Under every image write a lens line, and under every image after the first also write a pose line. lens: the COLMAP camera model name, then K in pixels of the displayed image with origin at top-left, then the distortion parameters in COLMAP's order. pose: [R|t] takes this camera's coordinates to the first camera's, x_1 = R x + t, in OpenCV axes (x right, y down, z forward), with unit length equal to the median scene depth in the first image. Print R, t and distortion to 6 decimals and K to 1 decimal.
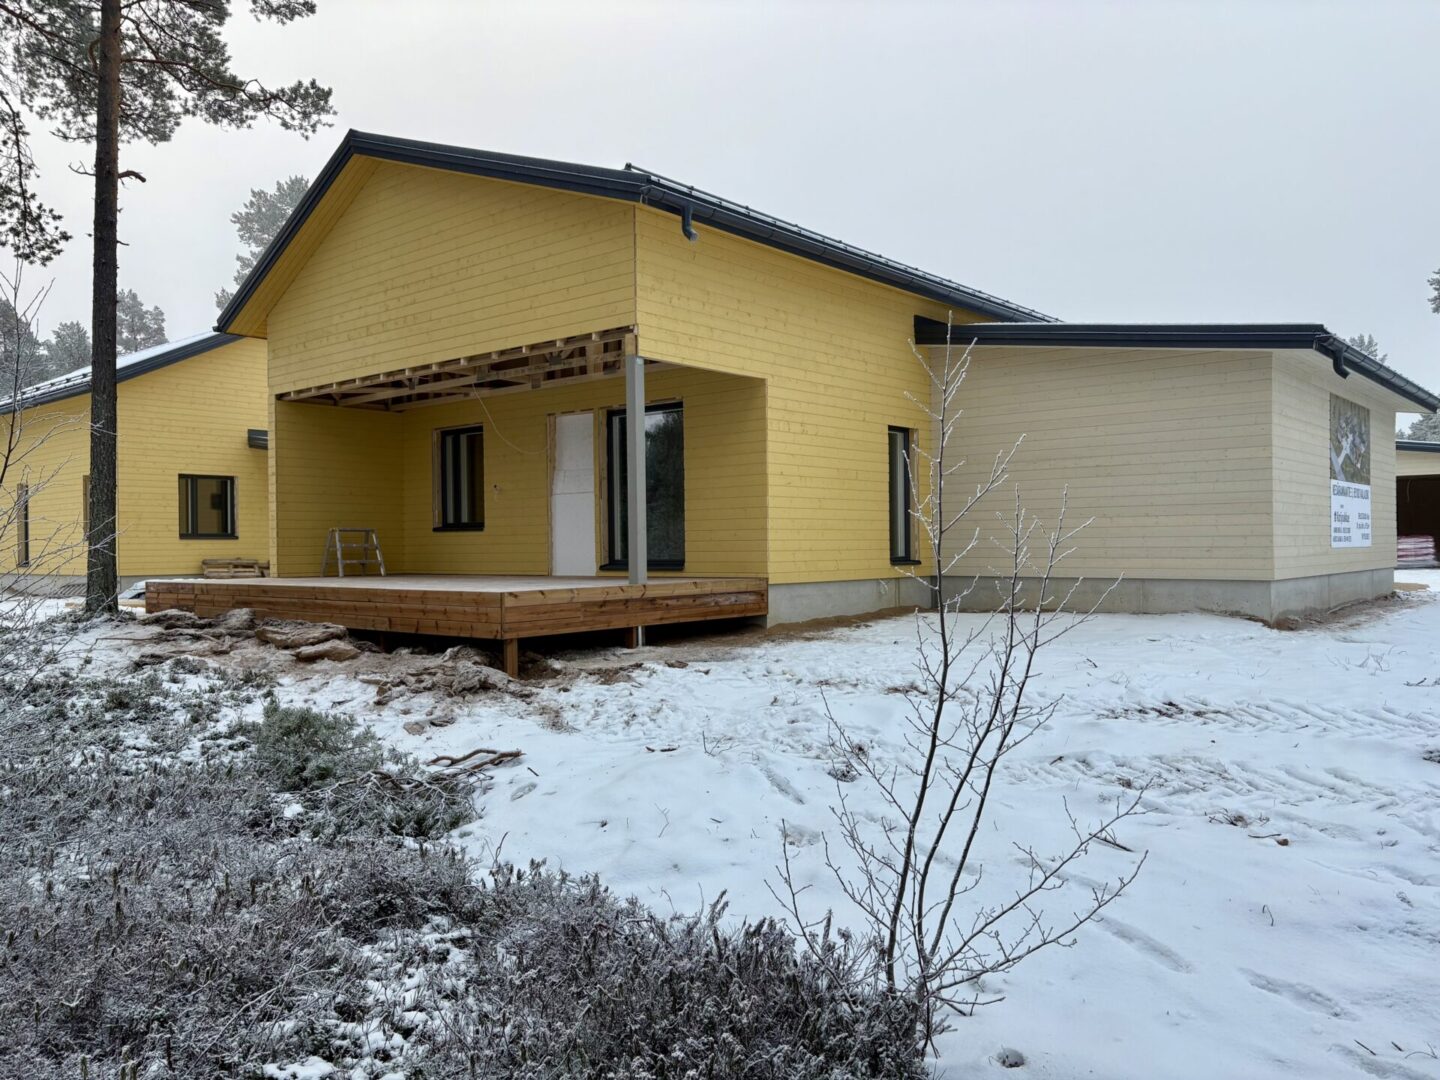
lens RADIAL K [[1085.4, 0, 720.0], [0, 1085.4, 540.0], [0, 0, 1]] dist [0.001599, 0.005992]
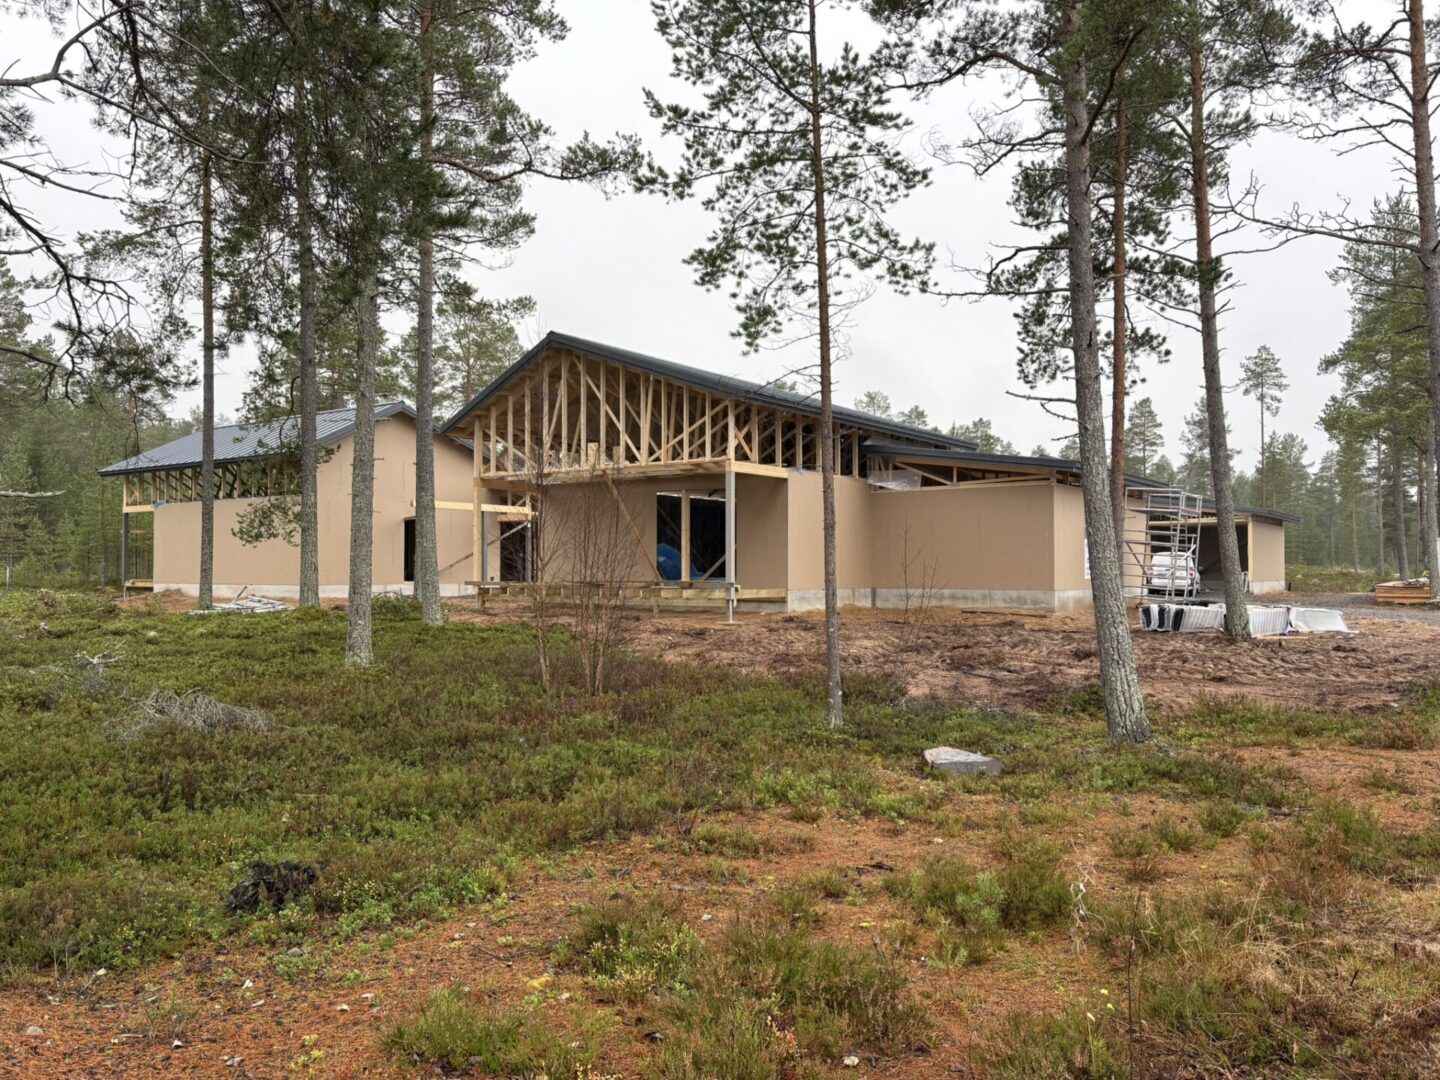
lens RADIAL K [[1085.4, 0, 720.0], [0, 1085.4, 540.0], [0, 0, 1]] dist [0.001599, 0.005992]
pose [[0.995726, 0.016982, 0.090787, -0.223906], [-0.014816, 0.999590, -0.024487, 0.002031], [-0.091166, 0.023037, 0.995569, -0.772724]]
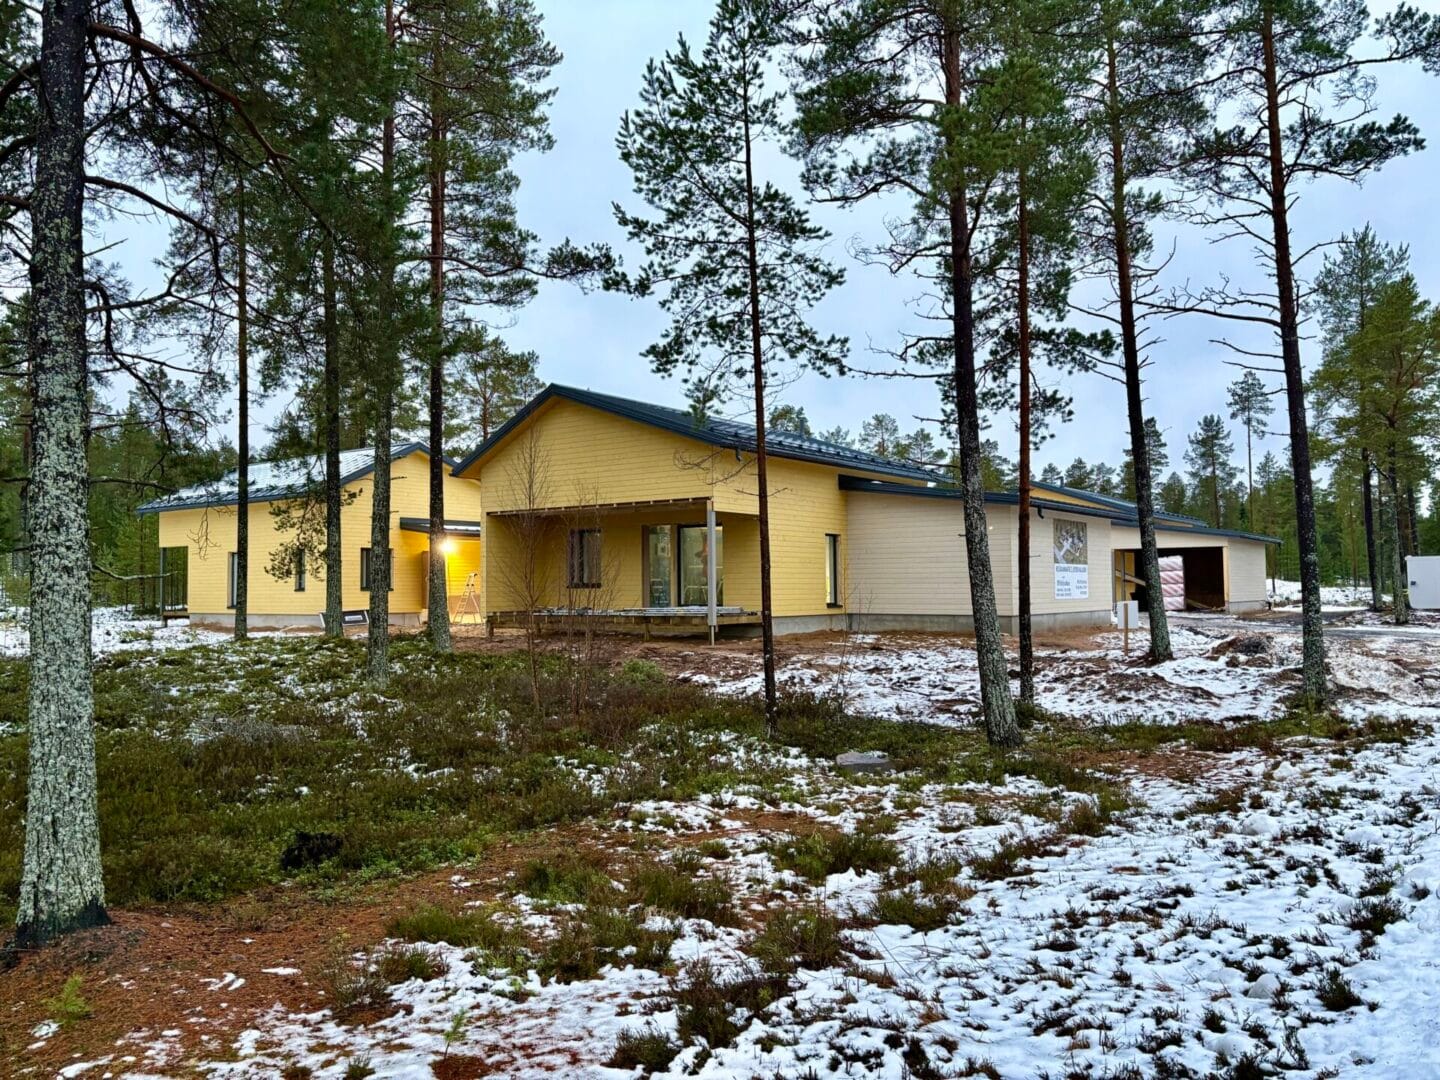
lens RADIAL K [[1076.5, 0, 720.0], [0, 1076.5, 540.0], [0, 0, 1]] dist [0.011119, 0.002465]
pose [[0.997296, 0.008468, 0.072993, -0.179485], [-0.005376, 0.999084, -0.042446, -0.015336], [-0.073286, 0.041939, 0.996429, -0.944012]]
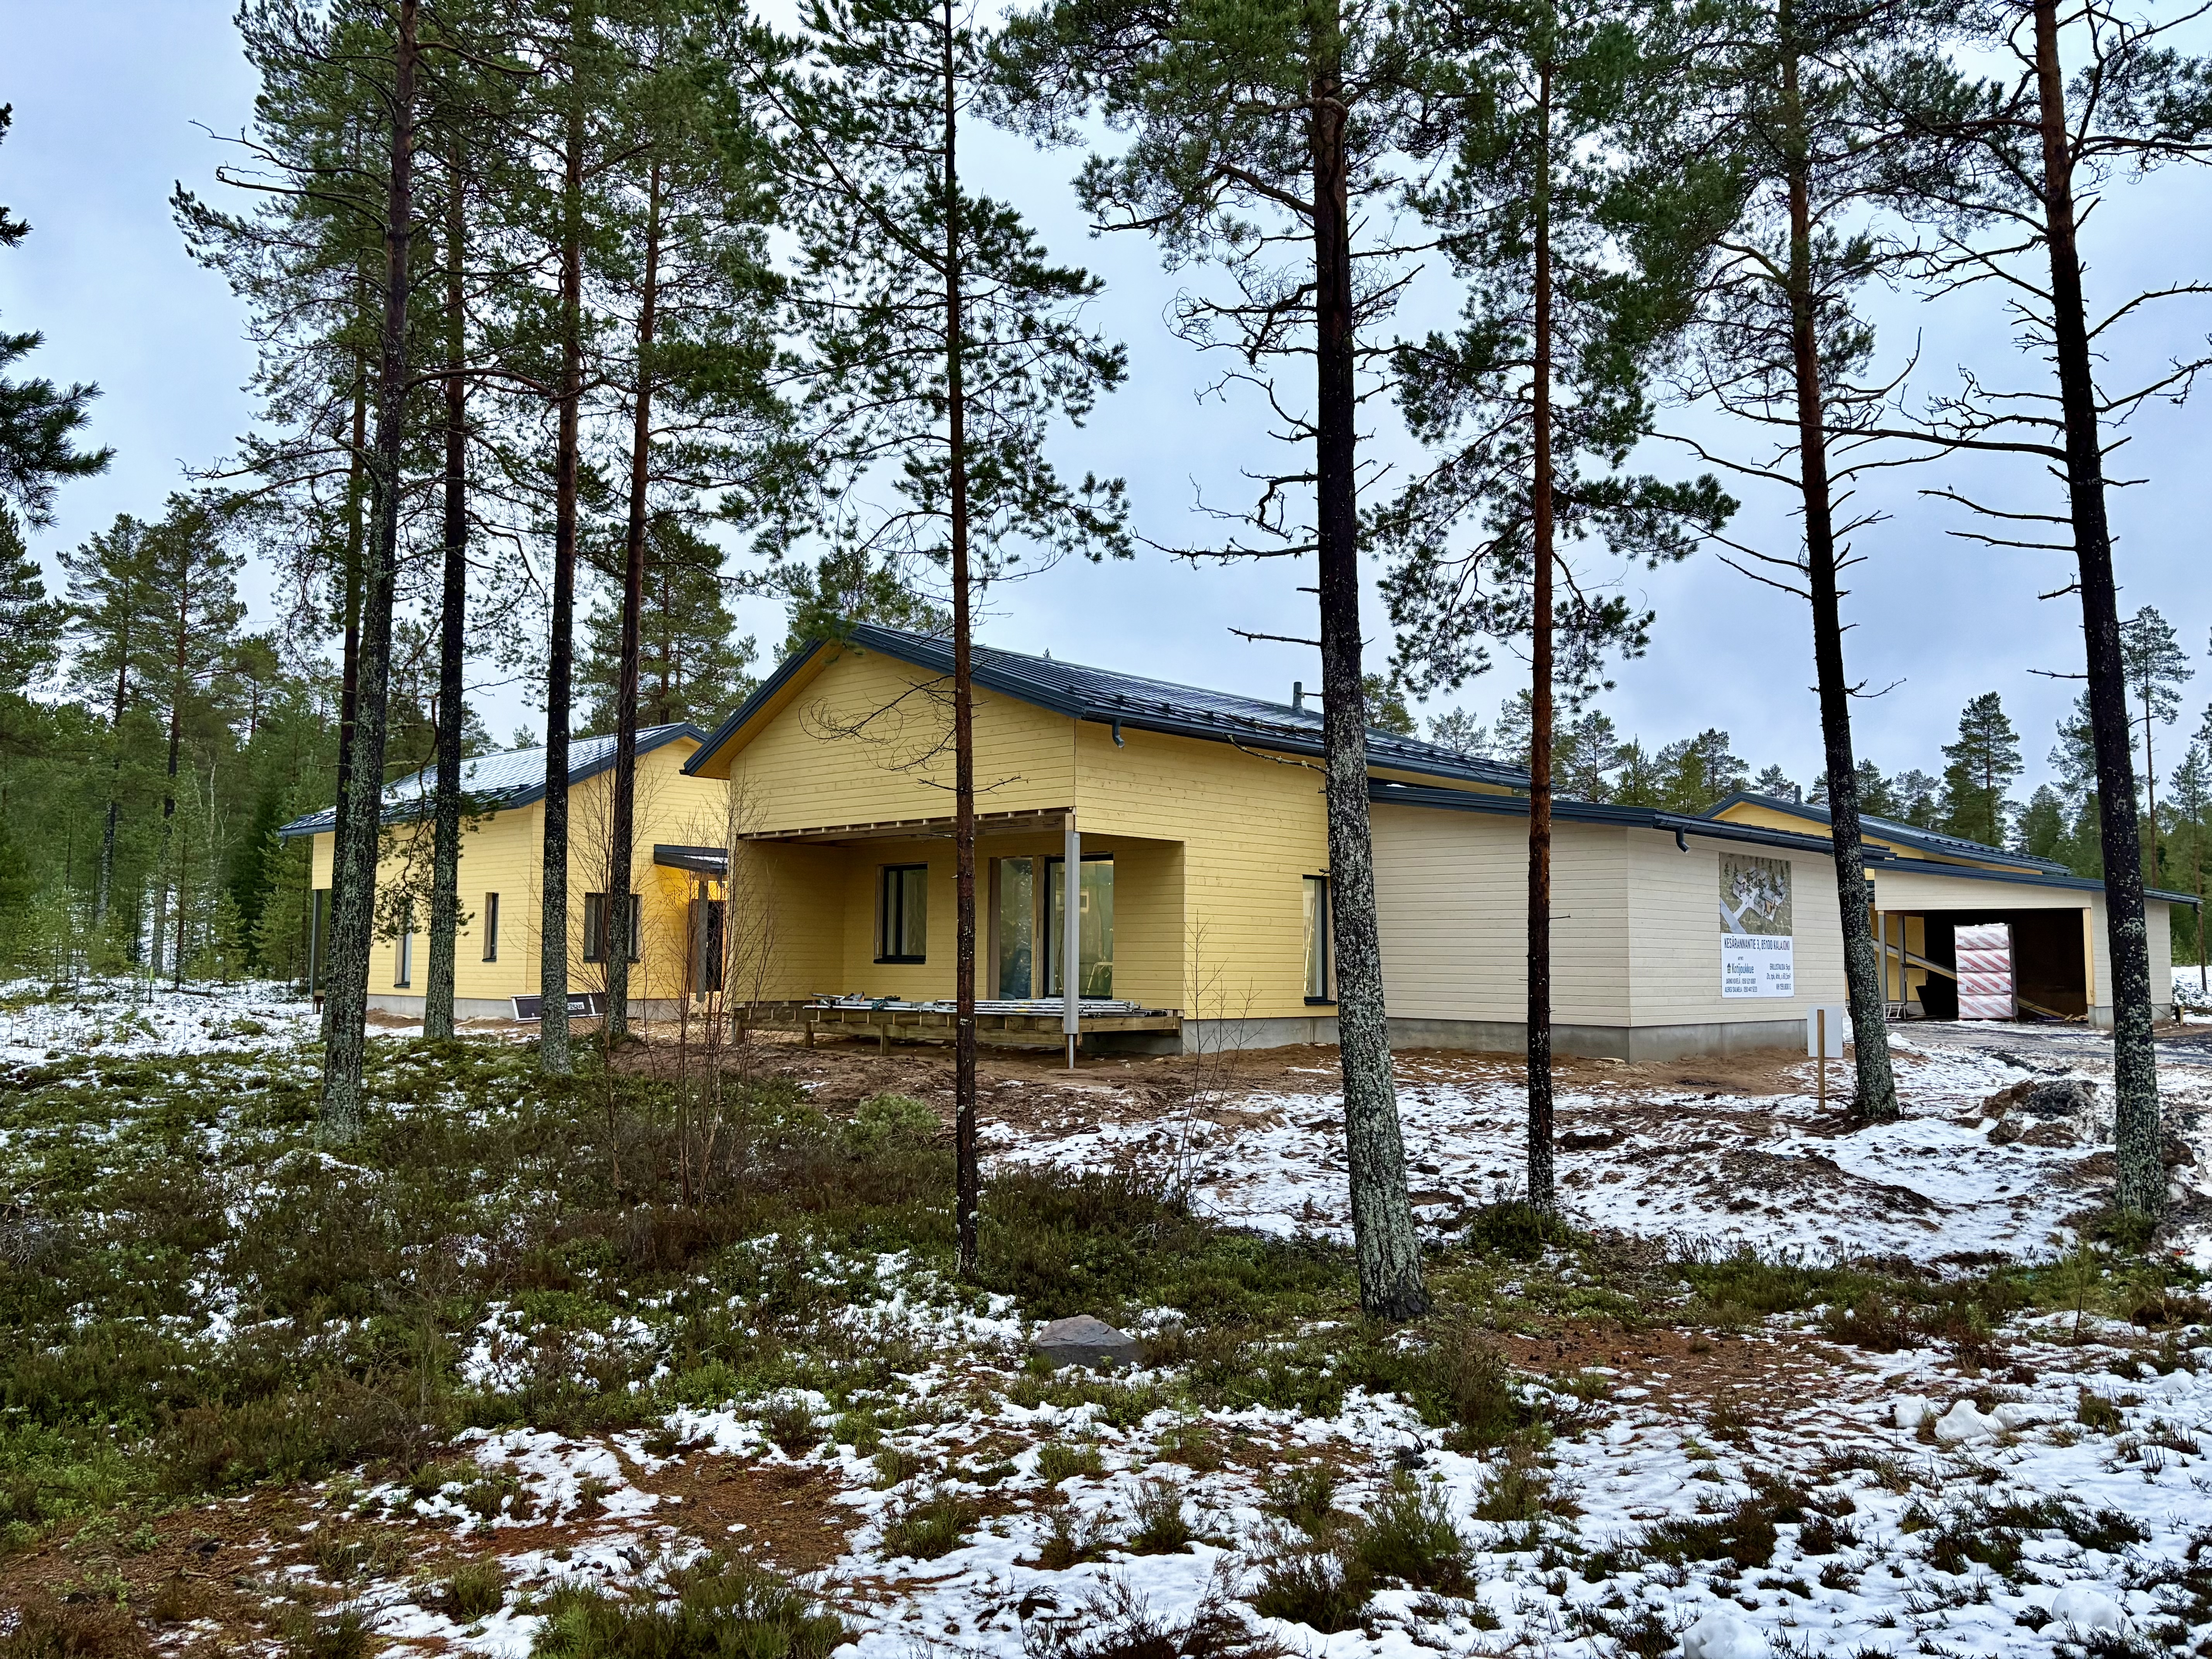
lens RADIAL K [[1661.6, 0, 1106.0], [0, 1661.6, 829.5], [0, 0, 1]] dist [0.033245, -0.029919]
pose [[0.998879, 0.017555, -0.043968, 0.034976], [-0.020894, 0.996837, -0.076683, -0.021655], [0.042483, 0.077516, 0.996086, -0.736561]]
